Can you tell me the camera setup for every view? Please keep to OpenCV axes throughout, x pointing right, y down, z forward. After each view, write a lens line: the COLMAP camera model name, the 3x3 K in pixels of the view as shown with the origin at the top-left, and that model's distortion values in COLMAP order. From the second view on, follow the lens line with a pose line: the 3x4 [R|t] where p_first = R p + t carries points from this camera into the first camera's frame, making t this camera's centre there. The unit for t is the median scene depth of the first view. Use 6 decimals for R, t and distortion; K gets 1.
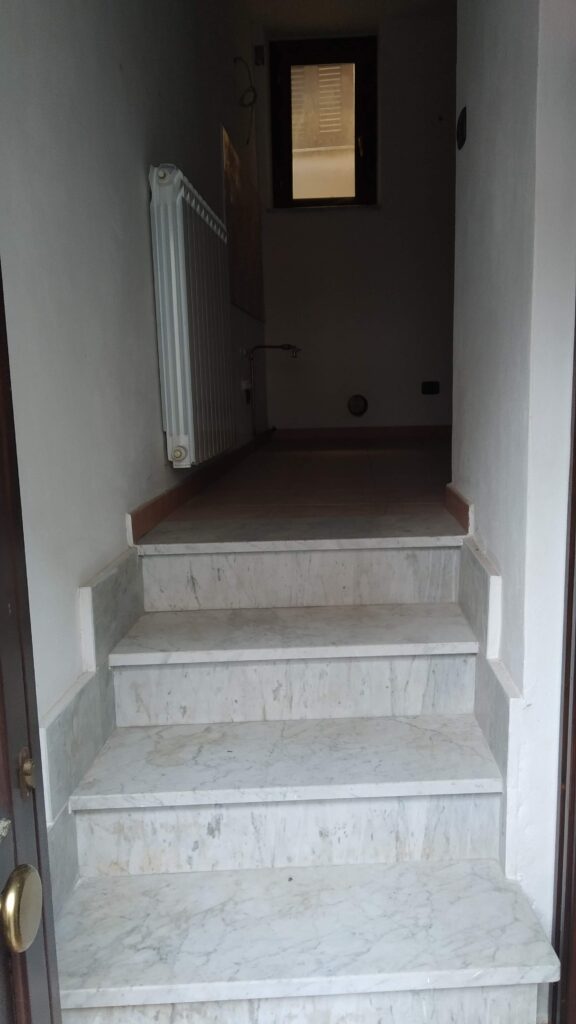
lens RADIAL K [[783.3, 0, 288.0], [0, 783.3, 512.0], [0, 0, 1]] dist [0.046121, -0.067622]
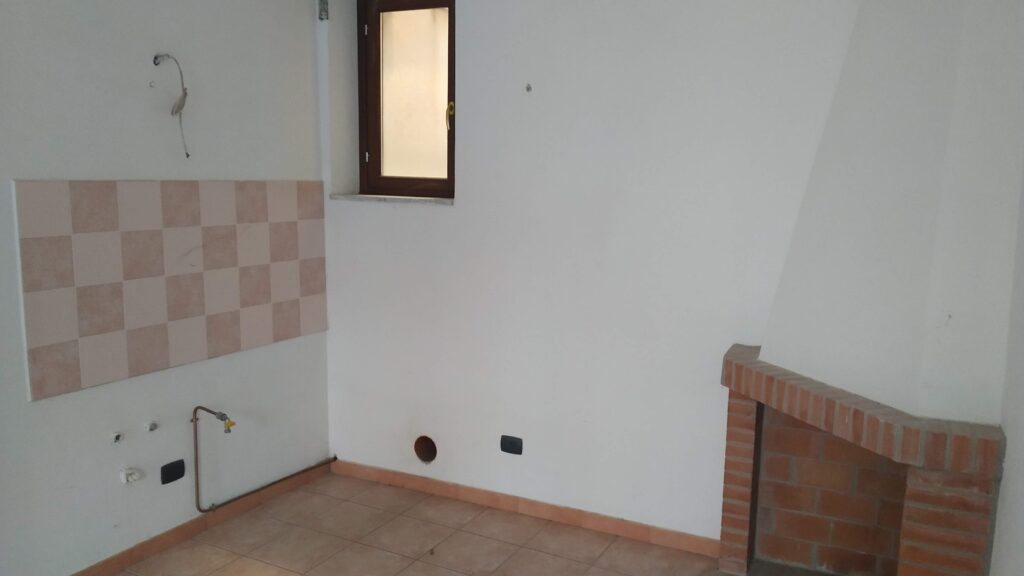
lens RADIAL K [[783.3, 0, 512.0], [0, 783.3, 288.0], [0, 0, 1]] dist [0.046121, -0.067622]
pose [[0.907021, 0.100521, -0.408911, 0.456163], [-0.106305, 0.994296, 0.008625, -0.304758], [0.407446, 0.035647, 0.912533, 0.341099]]
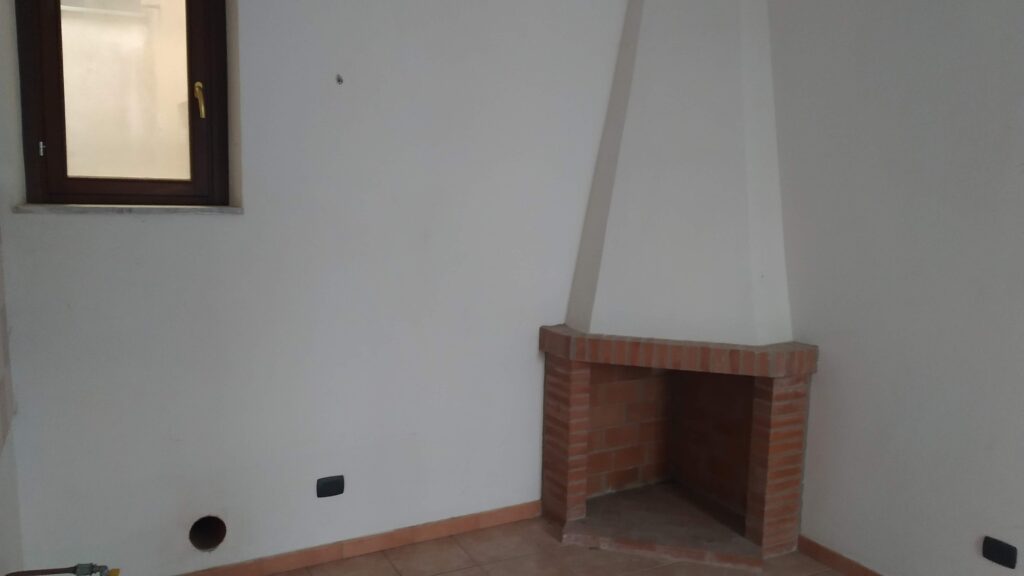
lens RADIAL K [[783.3, 0, 512.0], [0, 783.3, 288.0], [0, 0, 1]] dist [0.046121, -0.067622]
pose [[0.867250, -0.023715, 0.497308, -0.001141], [0.037605, 0.999132, -0.017933, -0.297269], [-0.496451, 0.034254, 0.867389, 0.377056]]
